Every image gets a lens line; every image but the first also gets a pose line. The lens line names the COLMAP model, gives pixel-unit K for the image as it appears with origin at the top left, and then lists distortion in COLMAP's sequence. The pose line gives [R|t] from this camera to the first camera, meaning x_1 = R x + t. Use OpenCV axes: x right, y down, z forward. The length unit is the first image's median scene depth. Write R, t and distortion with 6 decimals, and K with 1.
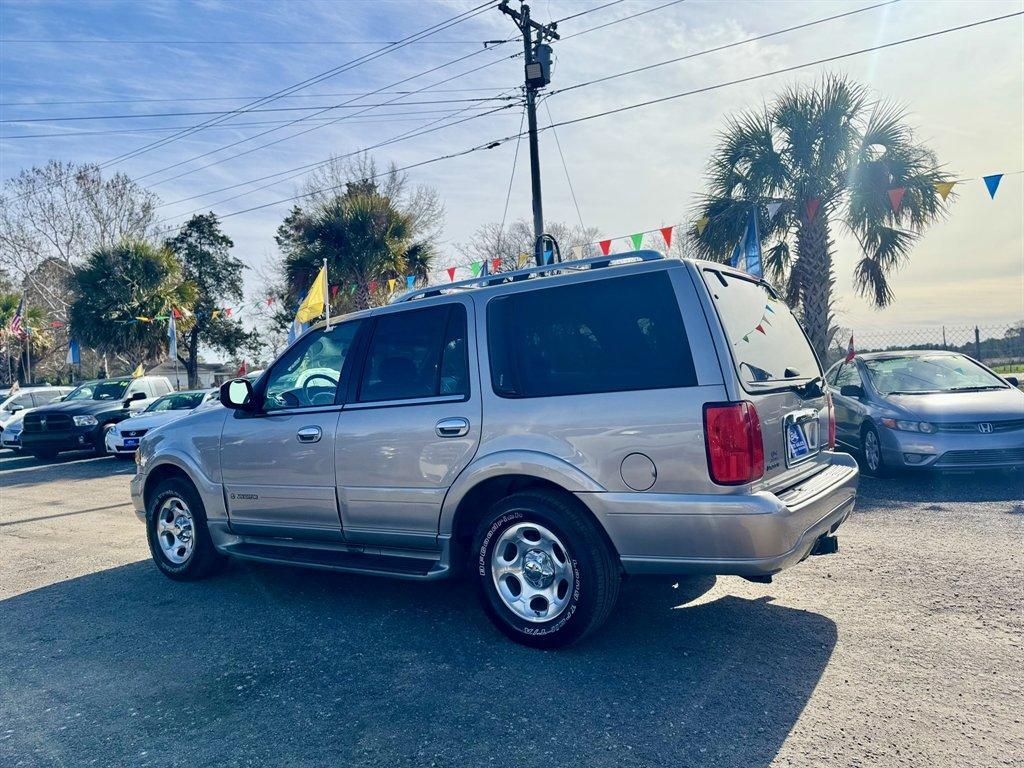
lens RADIAL K [[740.7, 0, 520.2], [0, 740.7, 371.5], [0, 0, 1]] dist [0.050480, -0.046814]
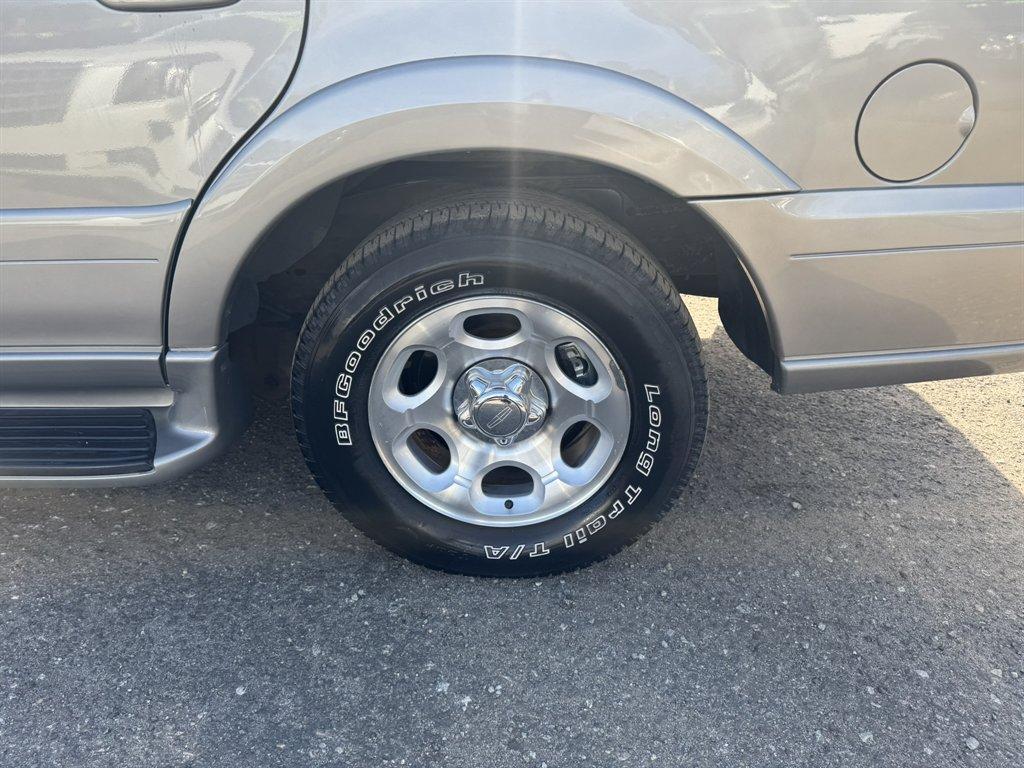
lens RADIAL K [[753.4, 0, 516.6], [0, 753.4, 367.7], [0, 0, 1]] dist [0.053194, -0.062130]
pose [[0.858715, -0.210352, 0.467290, -0.144122], [-0.028370, 0.890956, 0.453202, 0.078422], [-0.511667, -0.402429, 0.759110, 0.718762]]
